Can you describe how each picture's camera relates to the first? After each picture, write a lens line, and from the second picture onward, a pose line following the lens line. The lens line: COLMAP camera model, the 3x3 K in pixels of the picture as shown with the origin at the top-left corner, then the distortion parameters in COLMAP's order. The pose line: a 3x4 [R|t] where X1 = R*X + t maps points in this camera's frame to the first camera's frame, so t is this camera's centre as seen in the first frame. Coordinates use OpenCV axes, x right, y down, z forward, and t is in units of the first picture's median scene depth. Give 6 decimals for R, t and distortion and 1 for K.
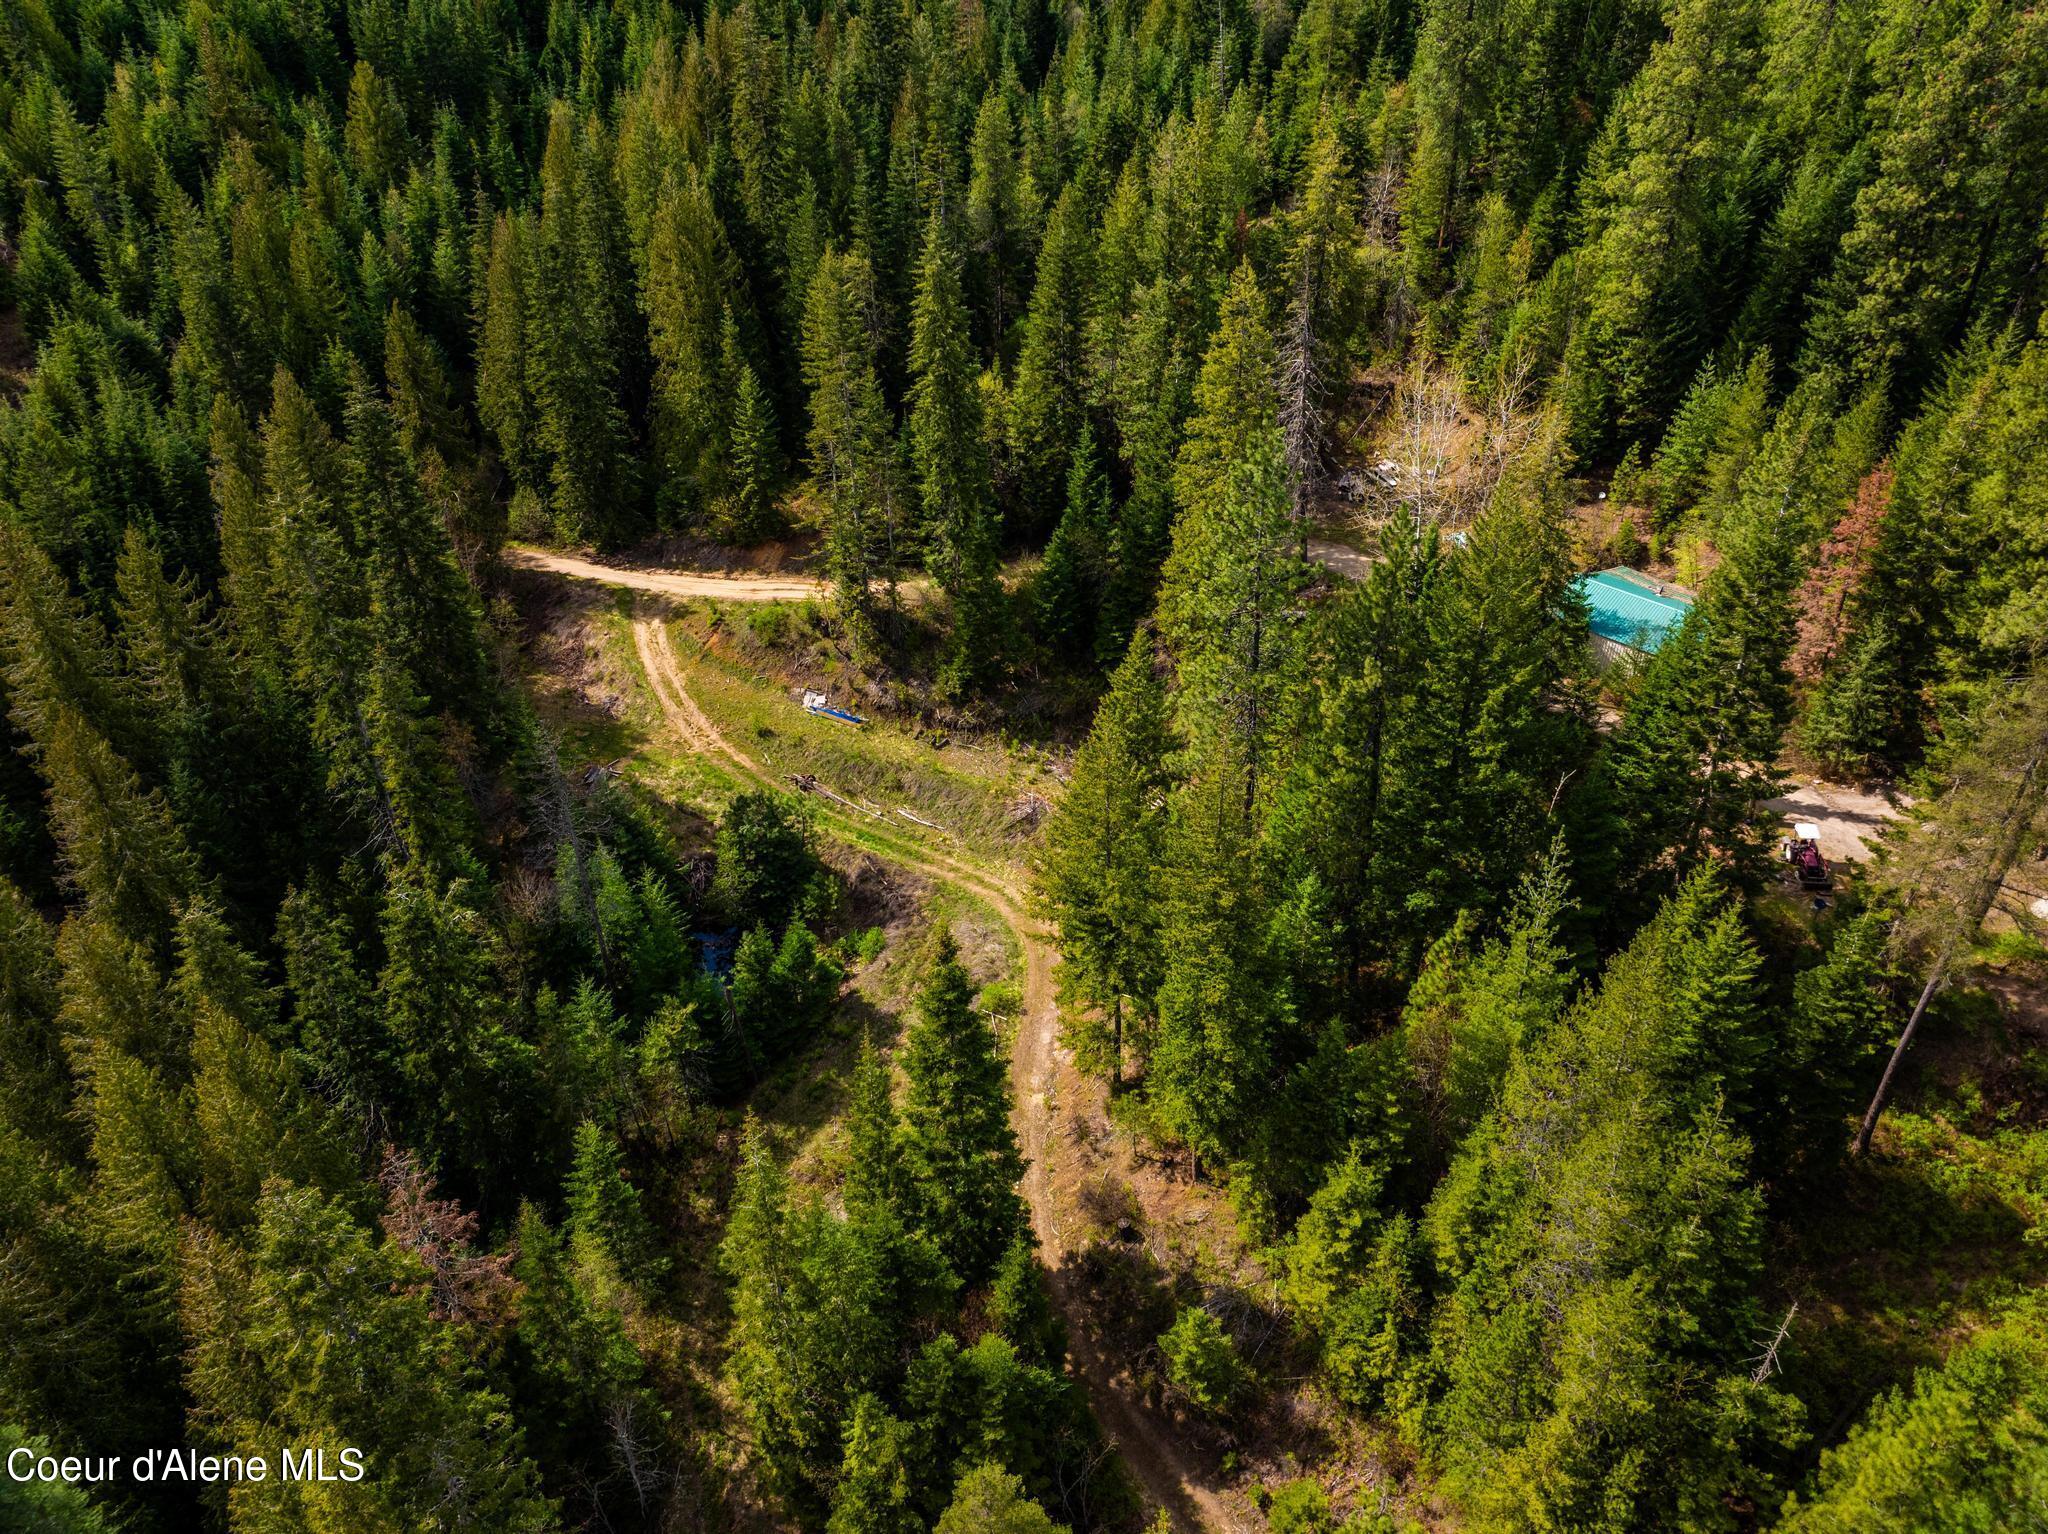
lens RADIAL K [[1446.6, 0, 1037.3], [0, 1446.6, 747.9], [0, 0, 1]] dist [-0.044672, 0.010935]
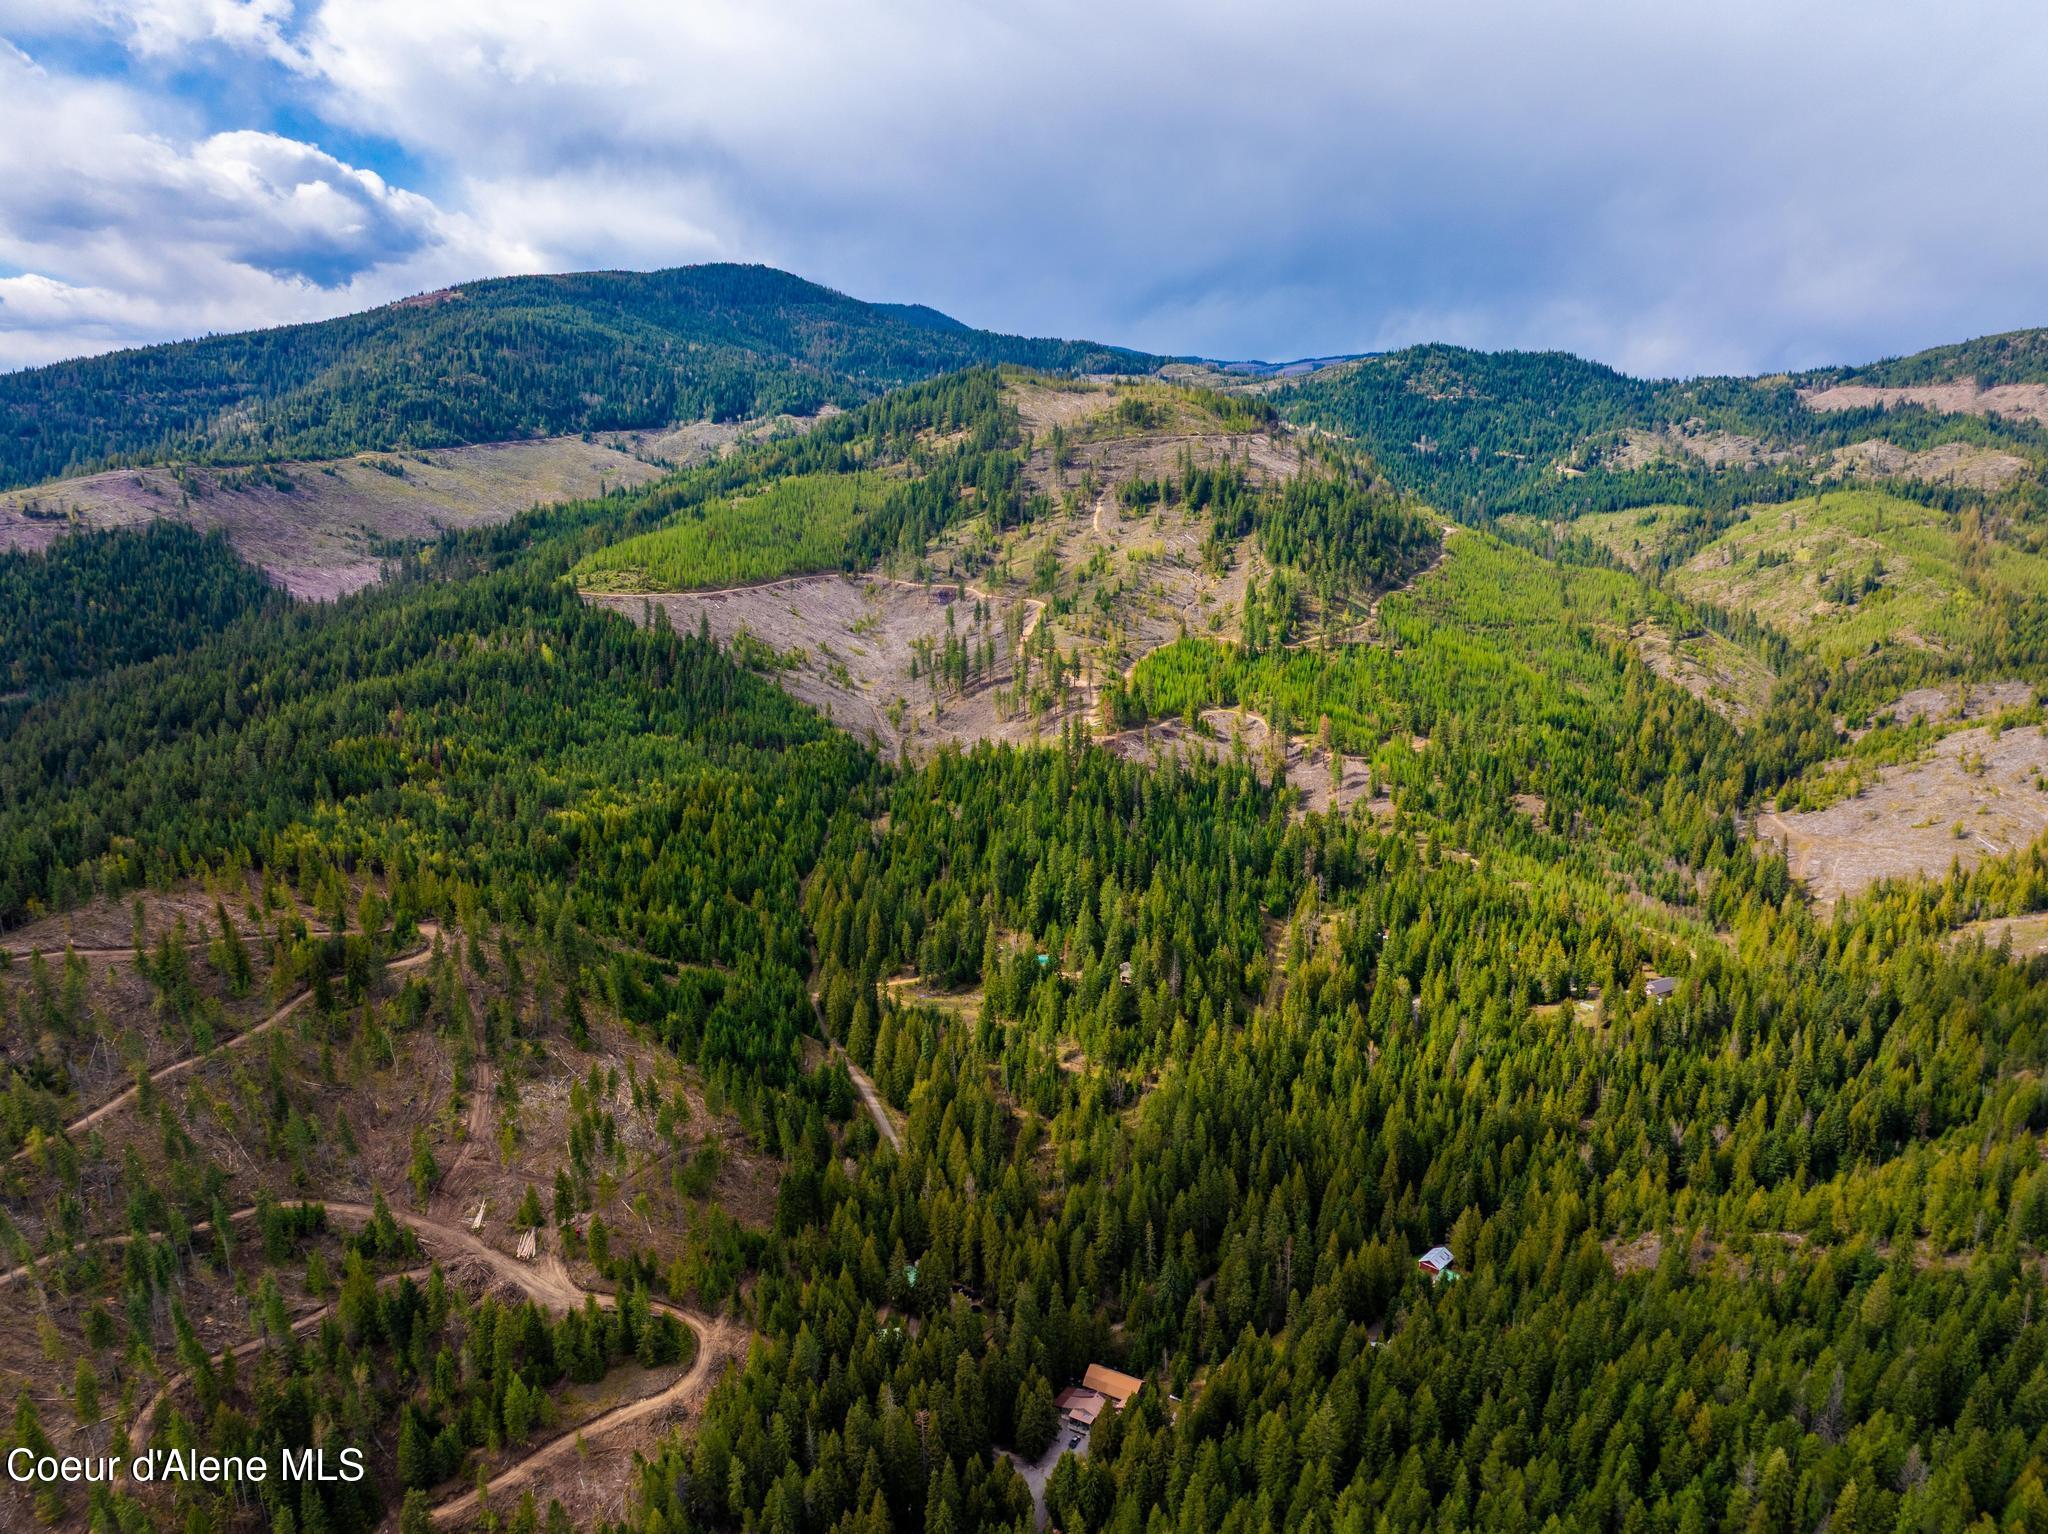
lens RADIAL K [[1446.6, 0, 1027.8], [0, 1446.6, 775.3], [0, 0, 1]] dist [-0.044672, 0.010935]
pose [[0.923081, -0.082997, 0.375544, -1.689717], [0.206154, 0.931092, -0.300947, 0.888615], [-0.324689, 0.355218, 0.876583, -4.137692]]
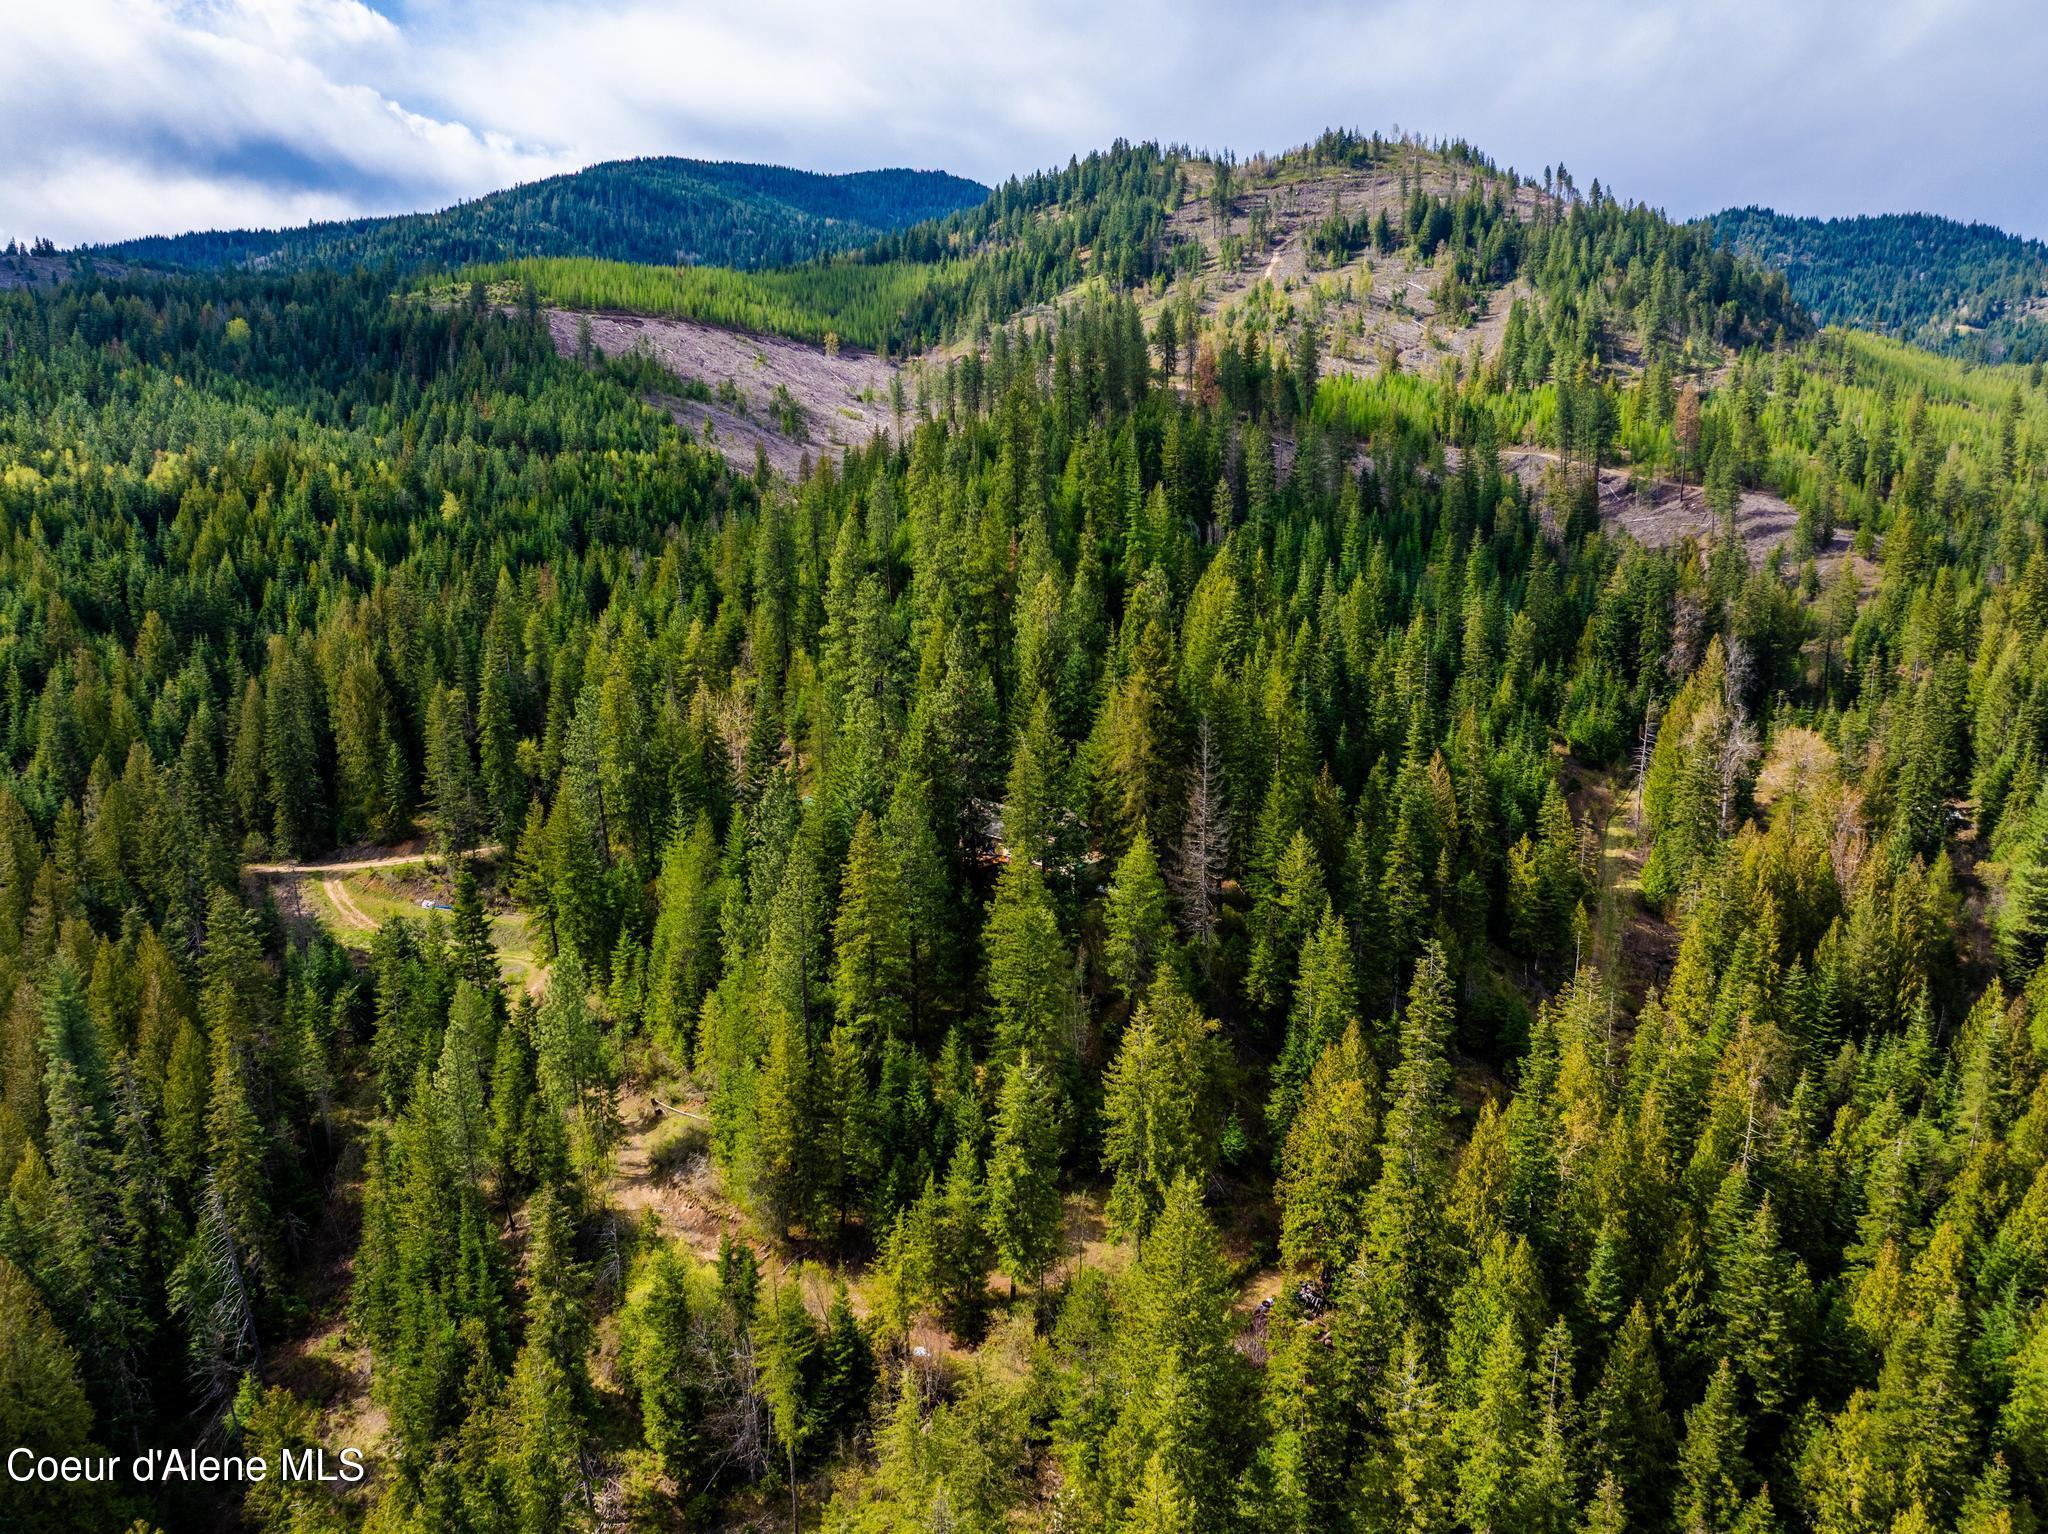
lens RADIAL K [[1446.6, 0, 1018.4], [0, 1446.6, 763.5], [0, 0, 1]] dist [-0.044672, 0.010935]
pose [[0.974819, -0.049584, 0.217414, 0.171218], [0.124519, 0.929845, -0.346242, 0.474639], [-0.184993, 0.364596, 0.912605, -0.789057]]
